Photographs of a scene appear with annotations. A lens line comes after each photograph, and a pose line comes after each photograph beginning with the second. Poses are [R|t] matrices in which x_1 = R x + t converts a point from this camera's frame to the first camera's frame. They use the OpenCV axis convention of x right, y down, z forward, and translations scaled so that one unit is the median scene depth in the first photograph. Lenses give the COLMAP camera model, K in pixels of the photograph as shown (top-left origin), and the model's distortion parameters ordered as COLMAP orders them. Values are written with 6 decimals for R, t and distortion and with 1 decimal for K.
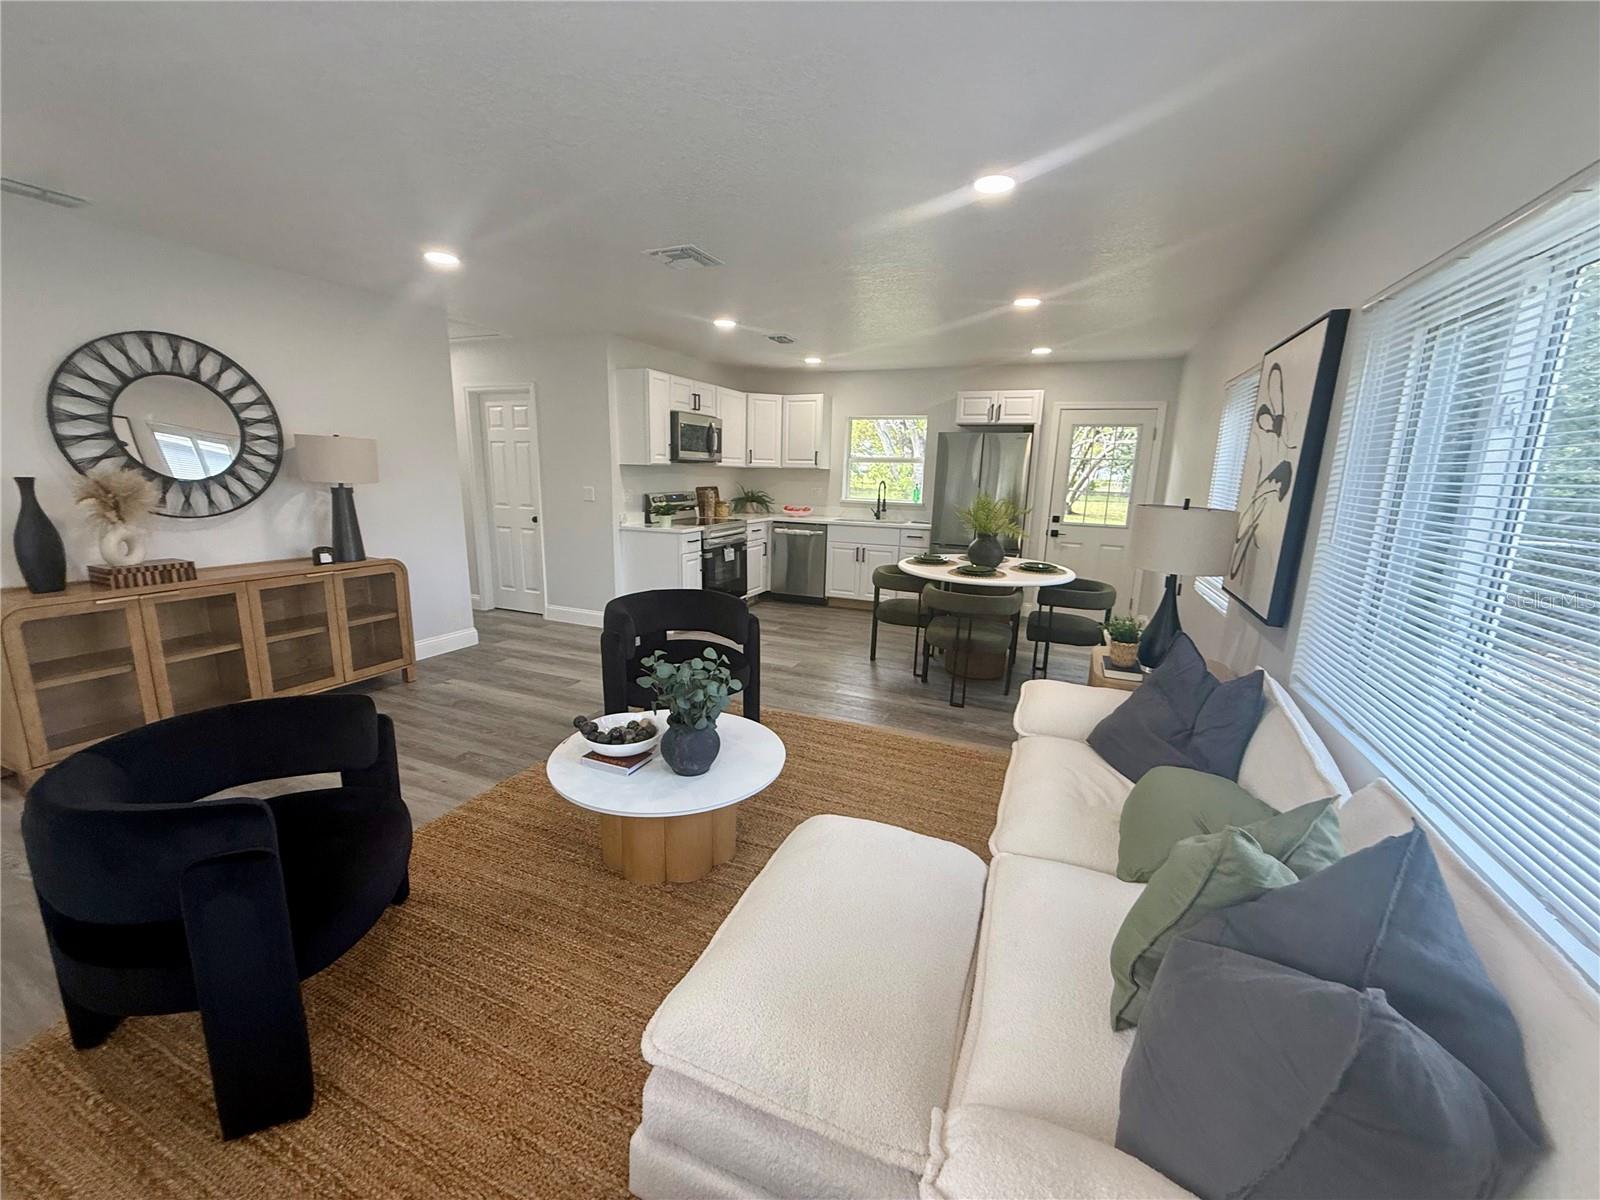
lens RADIAL K [[636.8, 0, 793.8], [0, 636.8, 601.7], [0, 0, 1]] dist [0.001333, -0.000492]
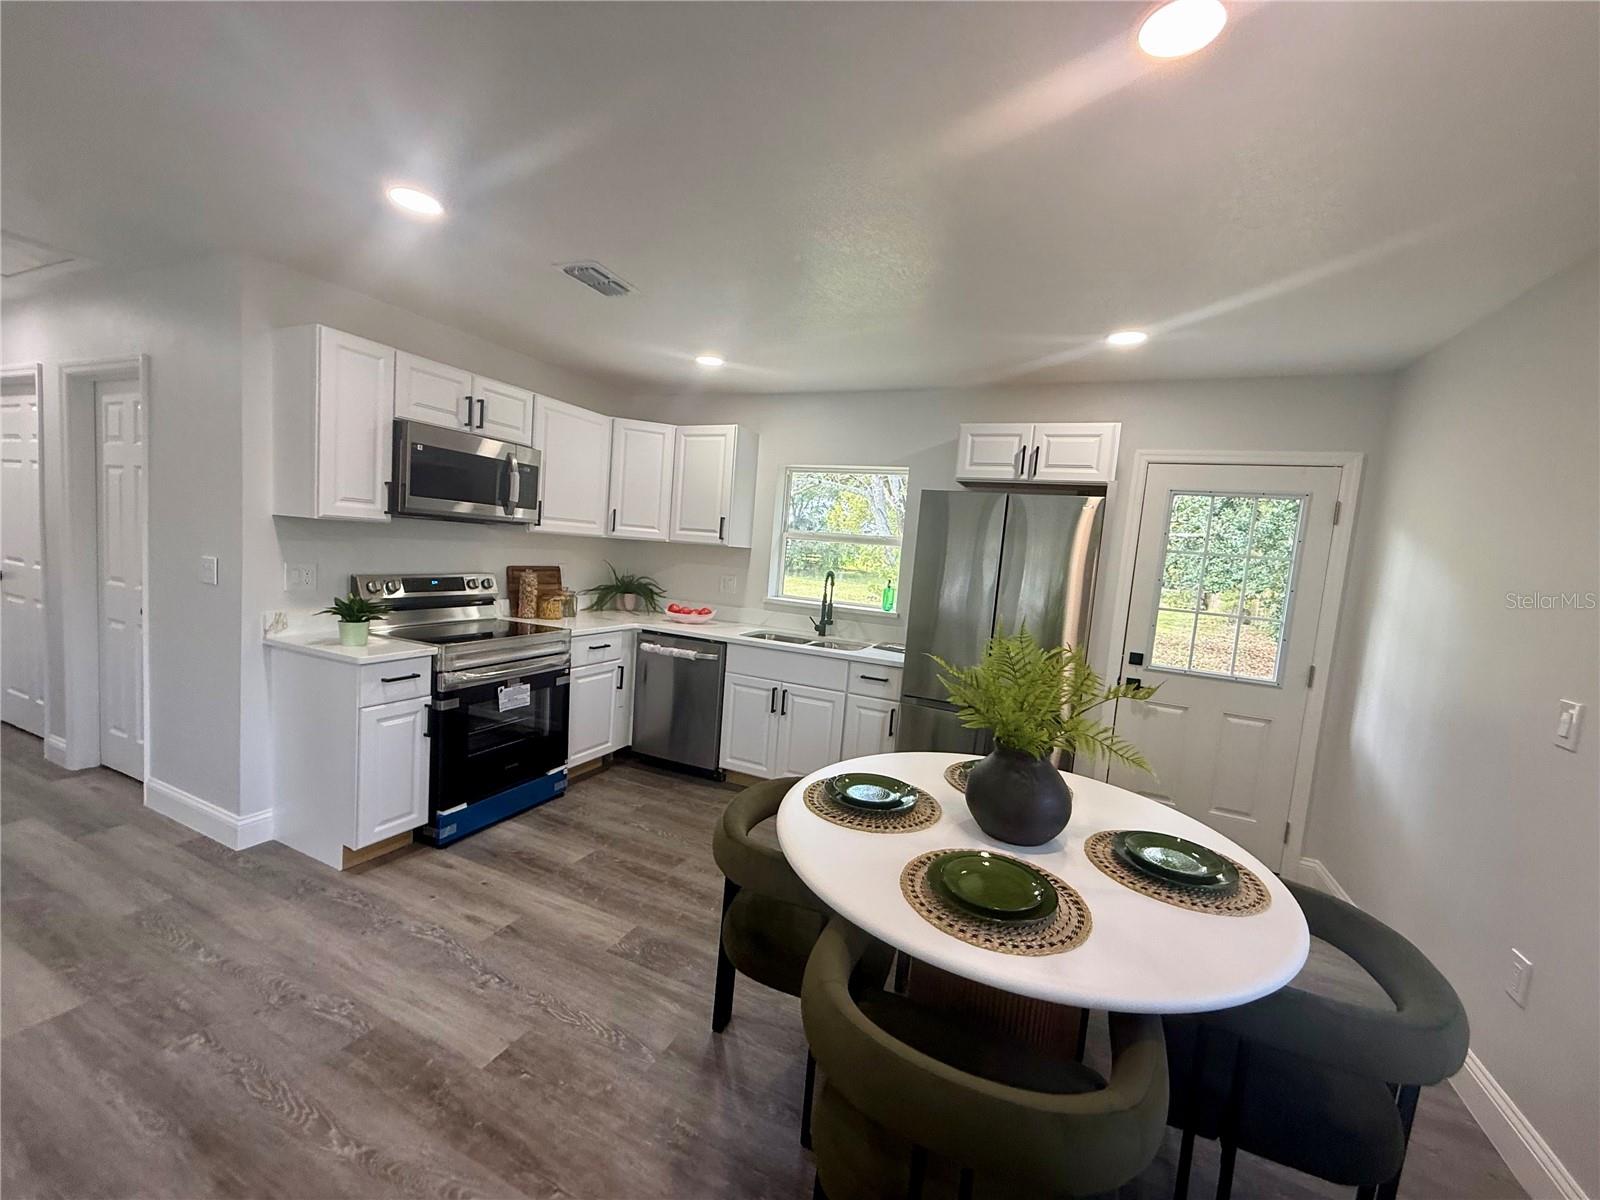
lens RADIAL K [[636.8, 0, 793.8], [0, 636.8, 601.7], [0, 0, 1]] dist [0.001333, -0.000492]
pose [[0.998457, 0.053184, -0.015991, 0.134040], [-0.054738, 0.991066, -0.121626, -0.102435], [0.009380, 0.122313, 0.992447, 0.481958]]
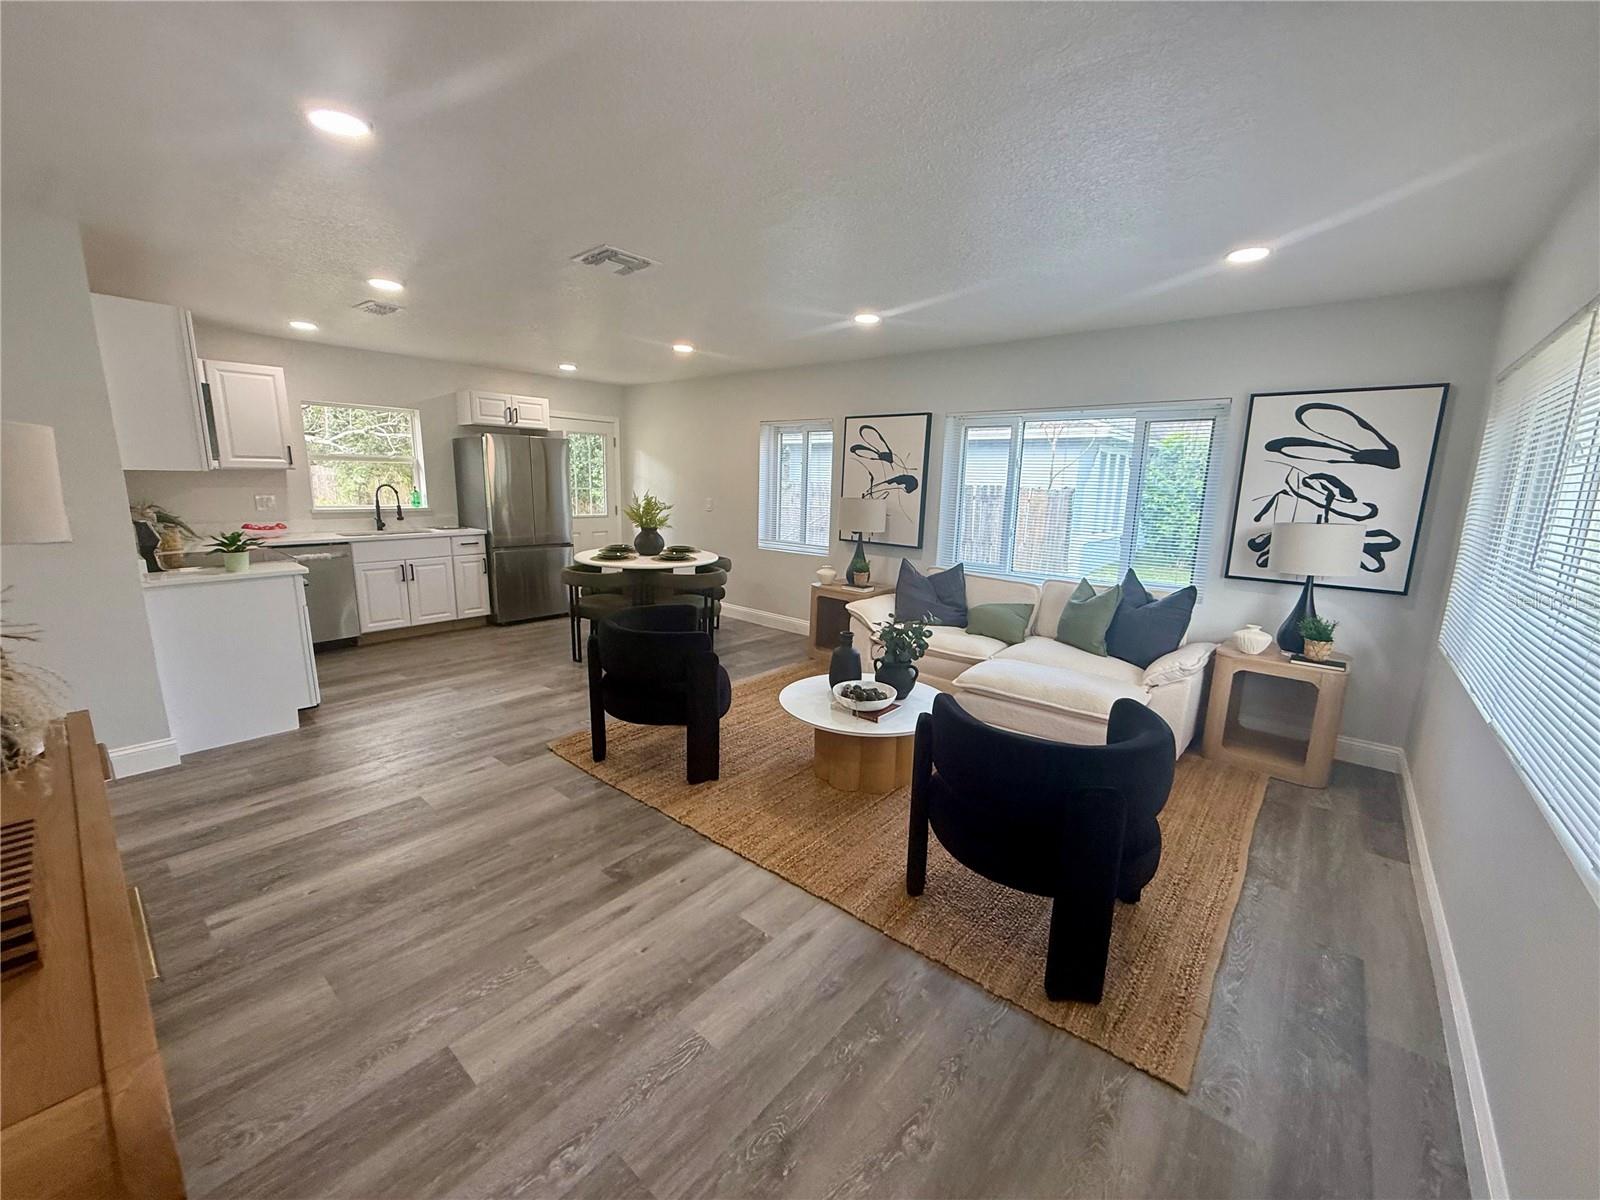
lens RADIAL K [[636.8, 0, 793.8], [0, 636.8, 601.7], [0, 0, 1]] dist [0.001333, -0.000492]
pose [[0.295719, -0.201919, 0.933691, -0.590422], [0.181817, 0.971436, 0.152497, -0.079232], [-0.937813, 0.124665, 0.323984, 0.278880]]
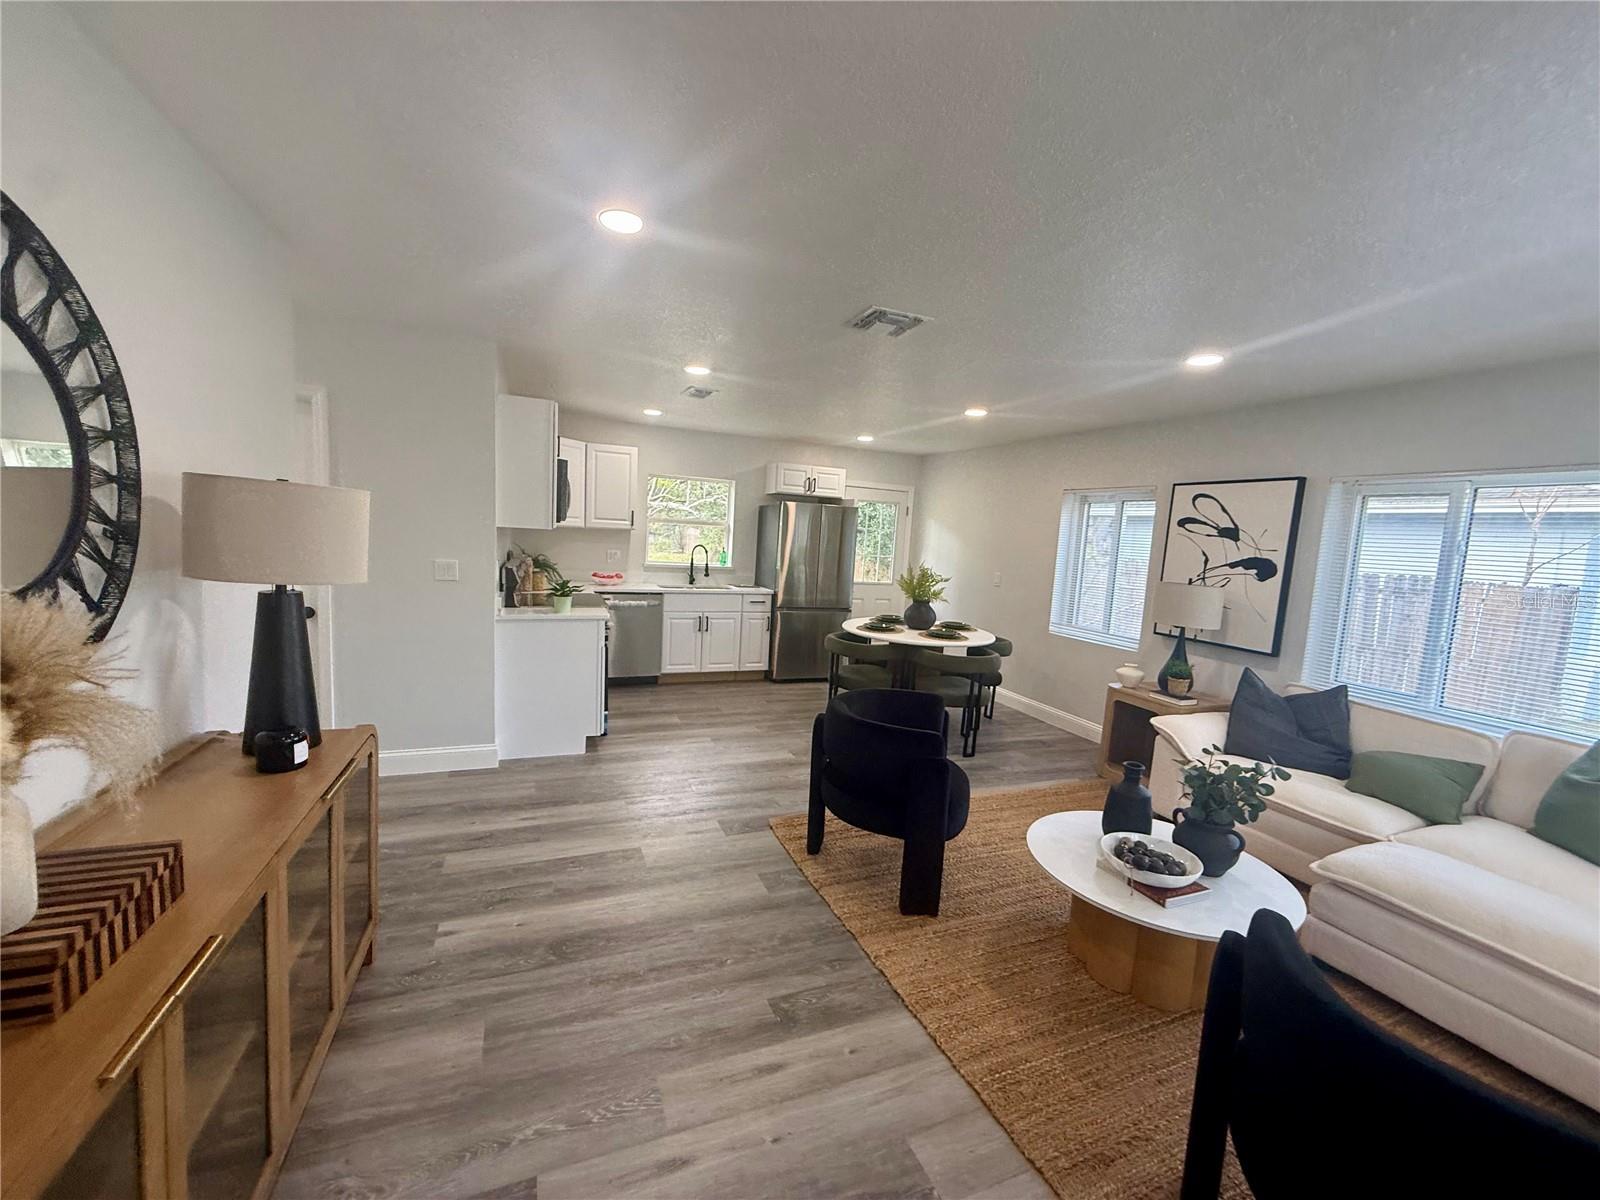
lens RADIAL K [[636.8, 0, 793.8], [0, 636.8, 601.7], [0, 0, 1]] dist [0.001333, -0.000492]
pose [[0.703305, -0.061438, 0.708228, -0.504516], [0.107706, 0.993967, -0.020732, -0.079650], [-0.702682, 0.090861, 0.705679, 0.272413]]
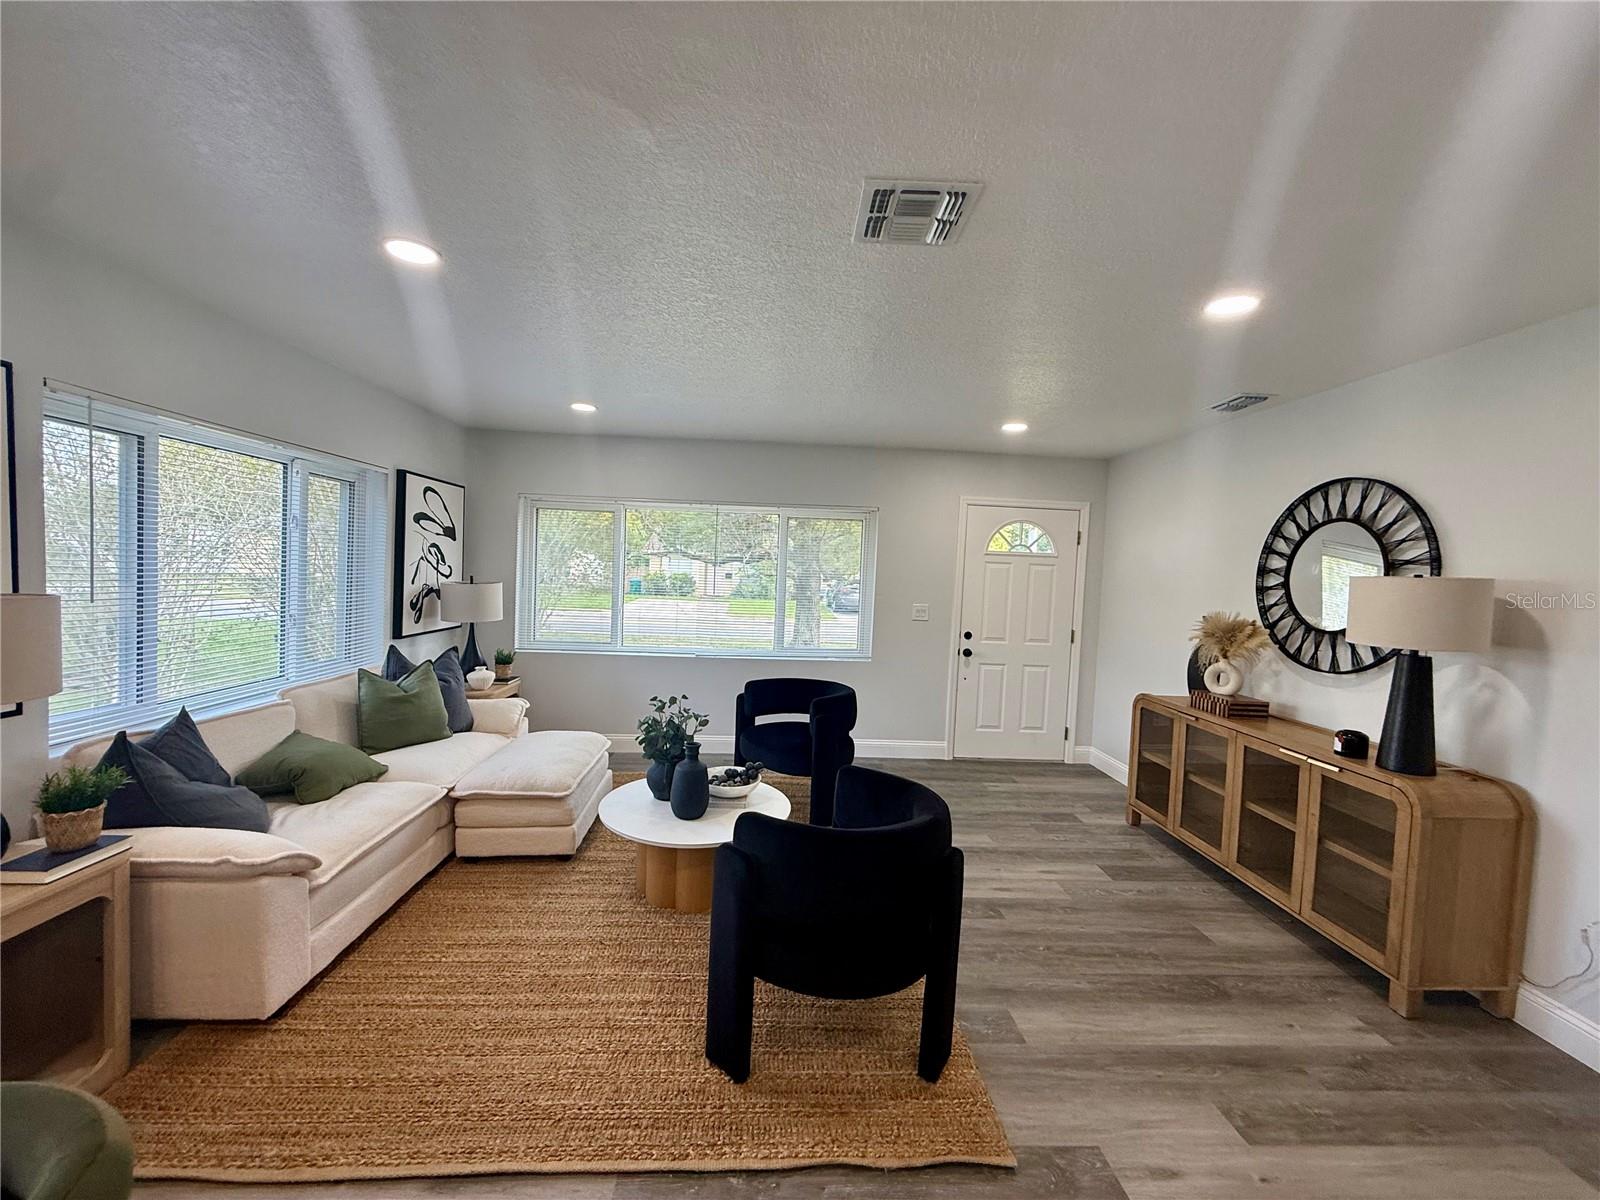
lens RADIAL K [[636.8, 0, 793.8], [0, 636.8, 601.7], [0, 0, 1]] dist [0.001333, -0.000492]
pose [[-0.900705, -0.045899, -0.432001, 0.078383], [-0.154547, 0.963206, 0.219886, -0.178677], [0.406013, 0.264816, -0.874657, 0.839089]]
